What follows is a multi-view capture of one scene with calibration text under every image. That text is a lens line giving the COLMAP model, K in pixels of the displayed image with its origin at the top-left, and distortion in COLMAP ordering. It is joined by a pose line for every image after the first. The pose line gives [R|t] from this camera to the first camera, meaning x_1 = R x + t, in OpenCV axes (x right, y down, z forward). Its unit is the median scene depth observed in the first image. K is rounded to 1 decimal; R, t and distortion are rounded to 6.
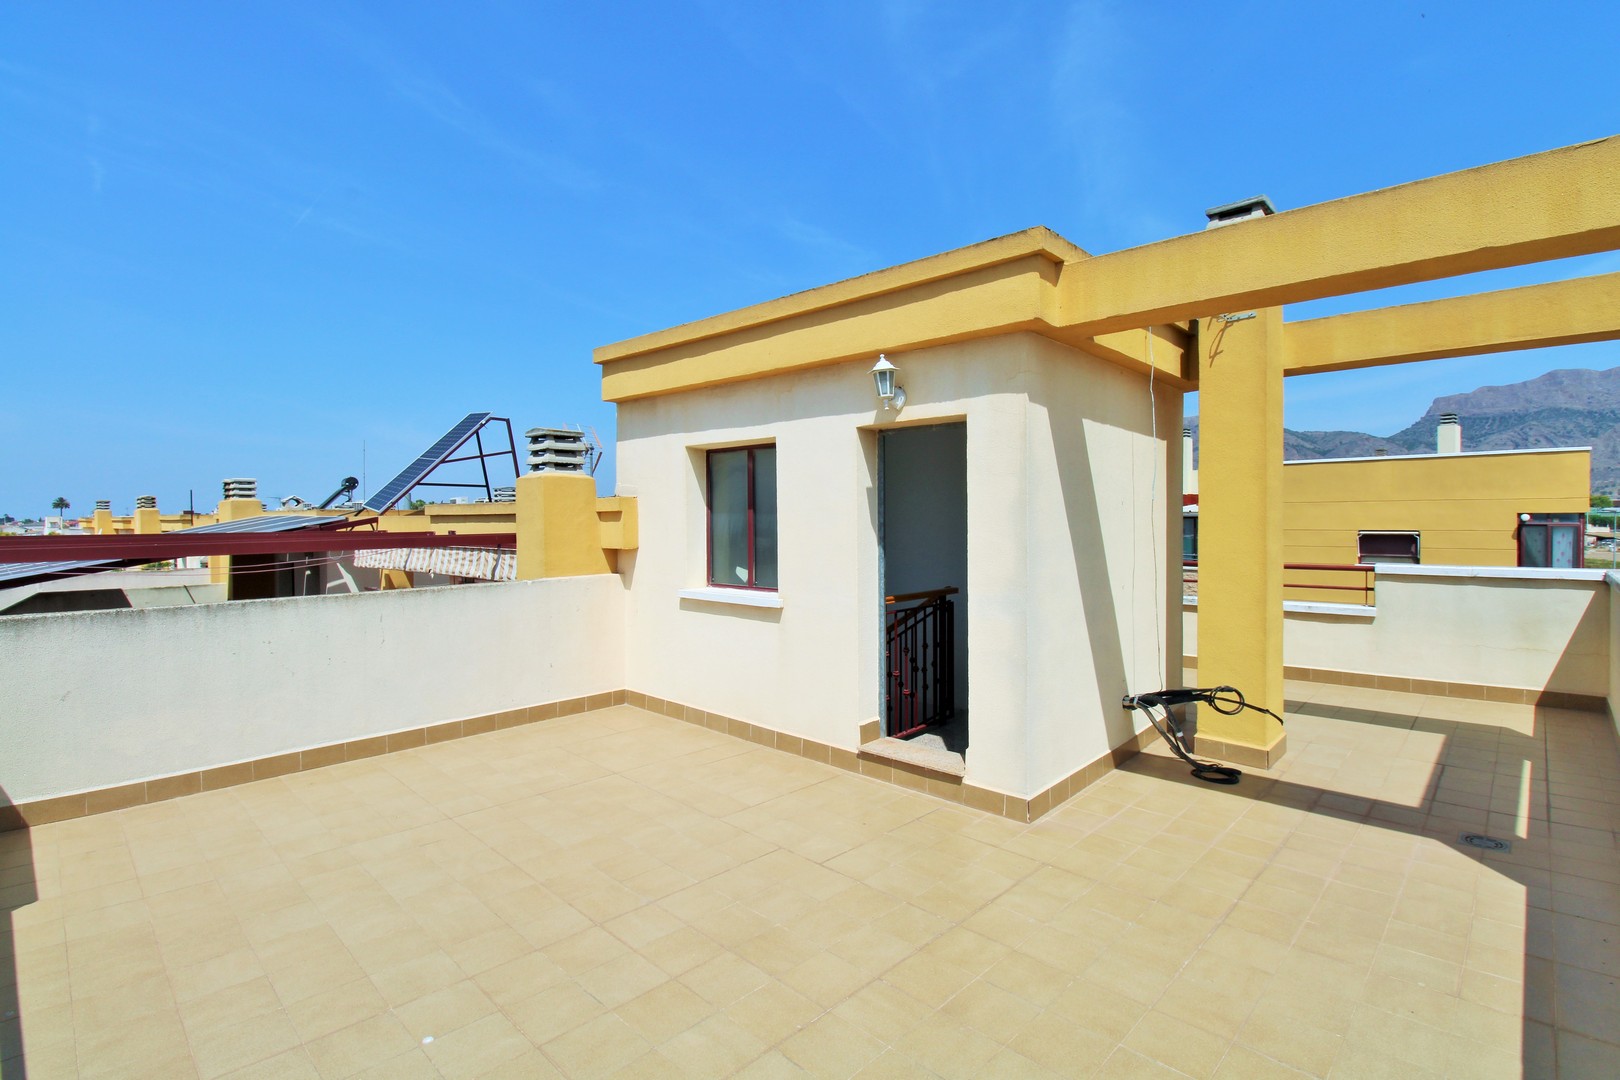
lens RADIAL K [[756.9, 0, 816.1], [0, 756.9, 531.1], [0, 0, 1]] dist [-0.008804, -0.005190]
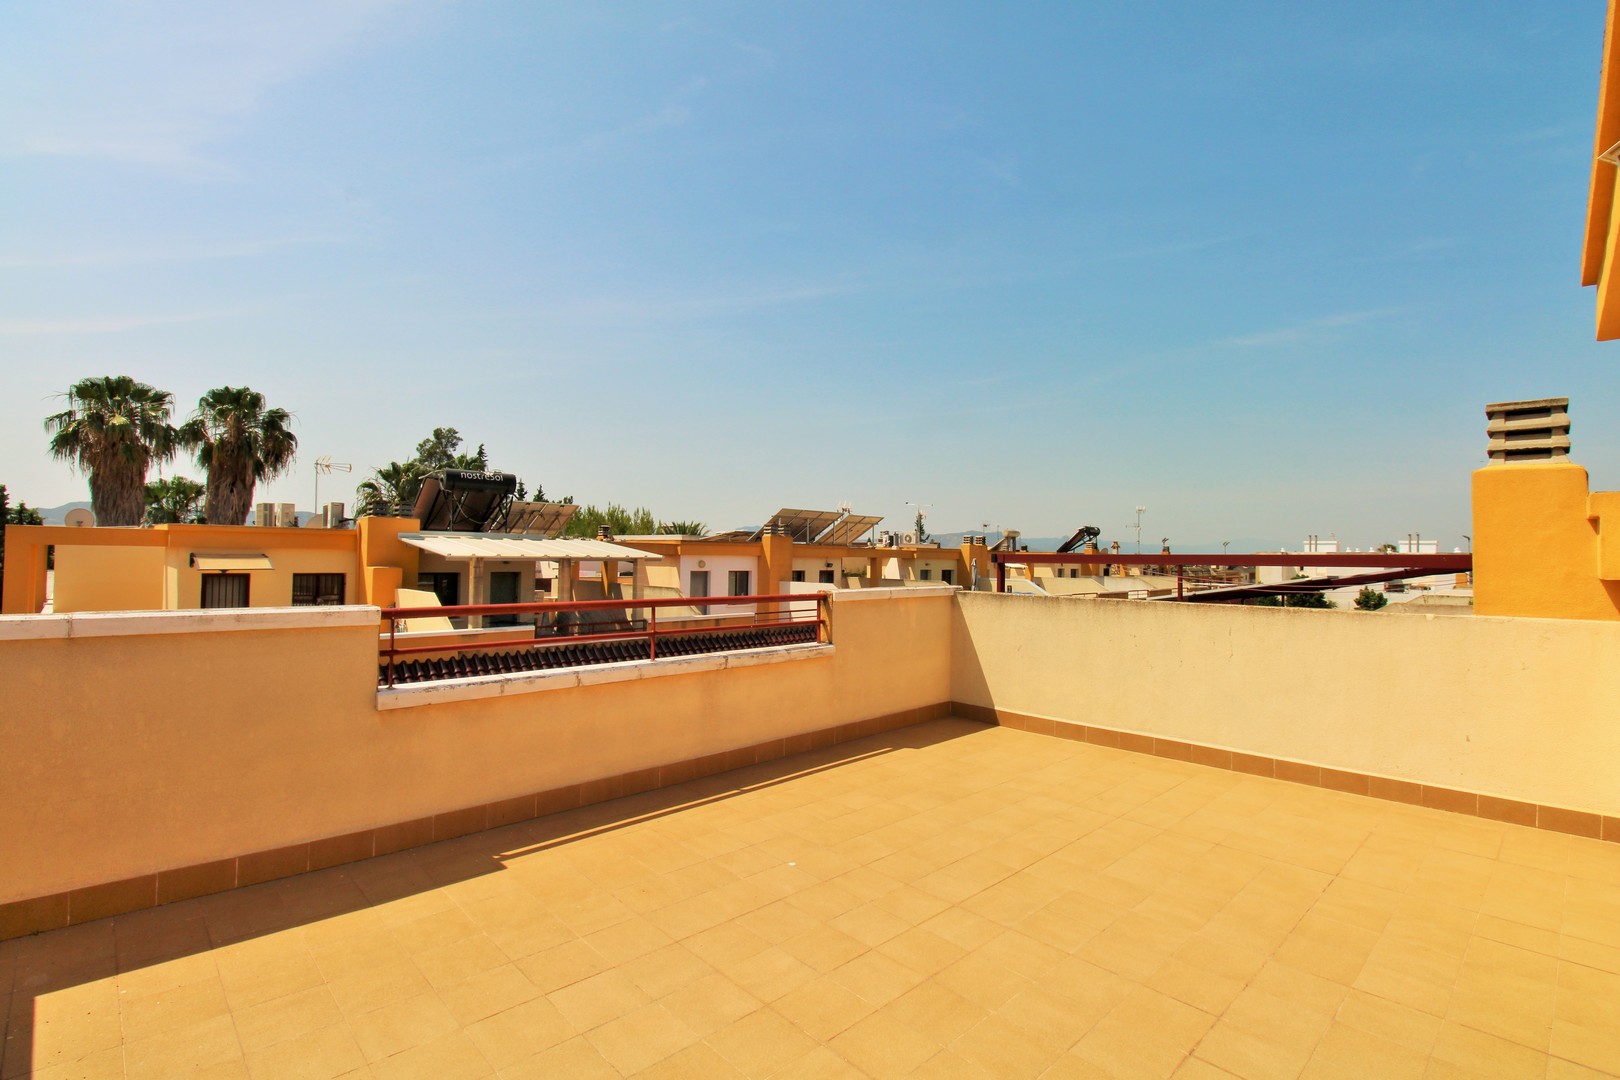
lens RADIAL K [[756.9, 0, 816.4], [0, 756.9, 546.8], [0, 0, 1]] dist [-0.008804, -0.005190]
pose [[-0.046136, -0.009385, -0.998891, 0.464818], [-0.028867, 0.999551, -0.008058, 0.027040], [0.998518, 0.028463, -0.046386, 0.516716]]
